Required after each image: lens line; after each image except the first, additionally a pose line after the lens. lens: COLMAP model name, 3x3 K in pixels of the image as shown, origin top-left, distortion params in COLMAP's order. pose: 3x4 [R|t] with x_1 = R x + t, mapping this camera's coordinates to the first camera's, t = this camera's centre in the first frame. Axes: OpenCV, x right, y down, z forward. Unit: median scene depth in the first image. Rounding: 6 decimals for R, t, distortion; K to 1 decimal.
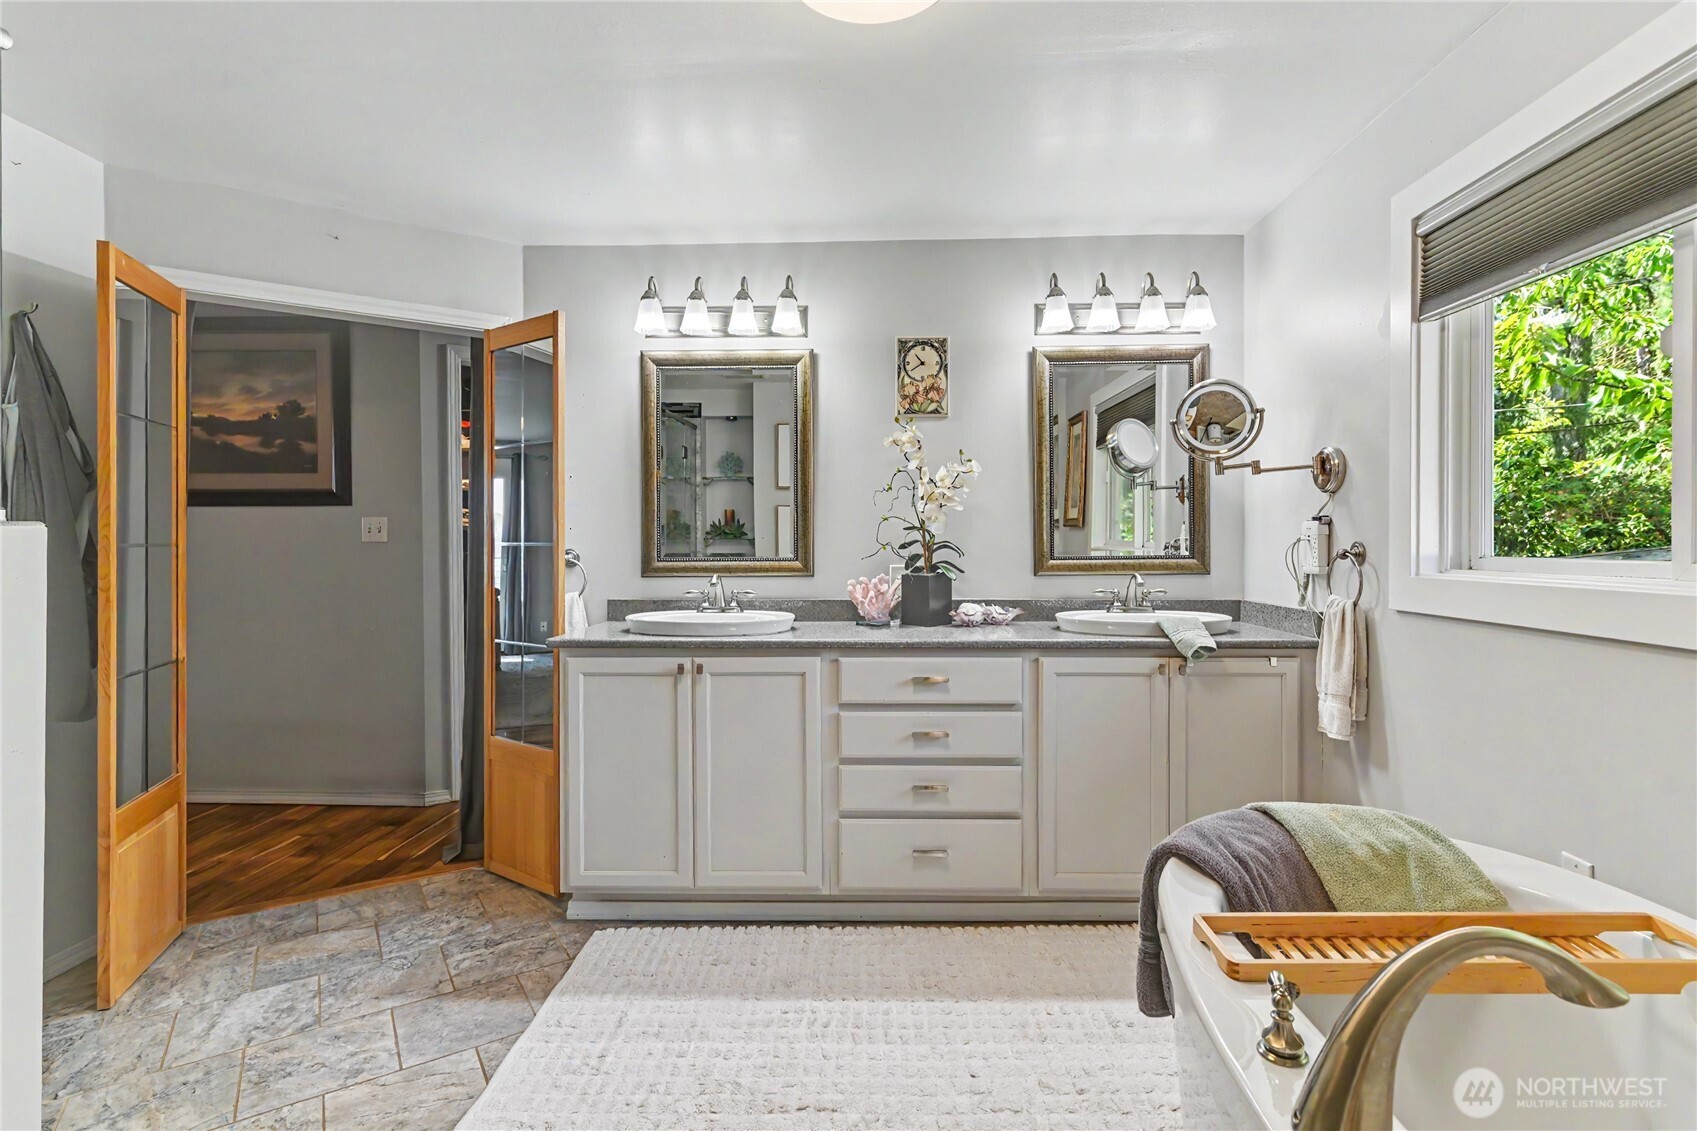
lens RADIAL K [[787.2, 0, 831.3], [0, 787.2, 538.1], [0, 0, 1]] dist [0.000921, -0.000509]
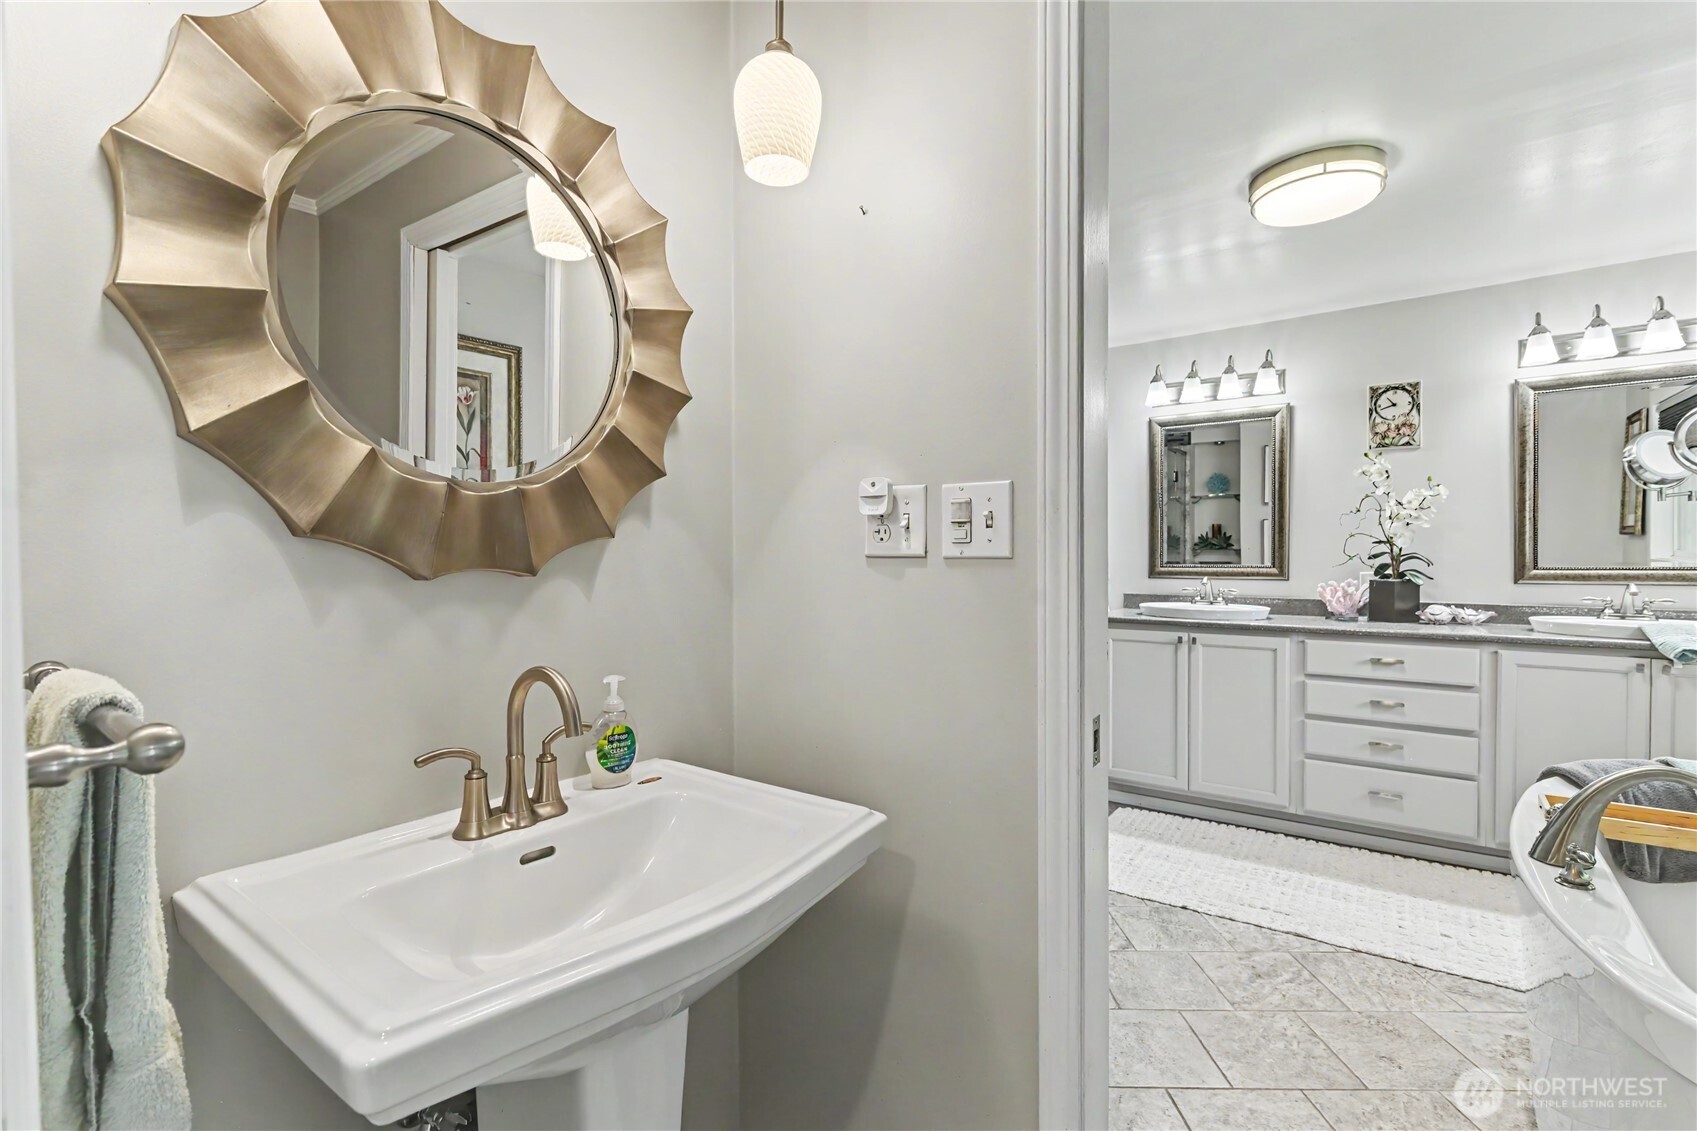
lens RADIAL K [[770.6, 0, 854.4], [0, 770.6, 565.8], [0, 0, 1]] dist [-0.001371, 0.000255]
pose [[0.843579, 0.010557, -0.536902, 0.056103], [0.002755, 0.999708, 0.023986, -0.007134], [0.536998, -0.021714, 0.843304, -0.451677]]
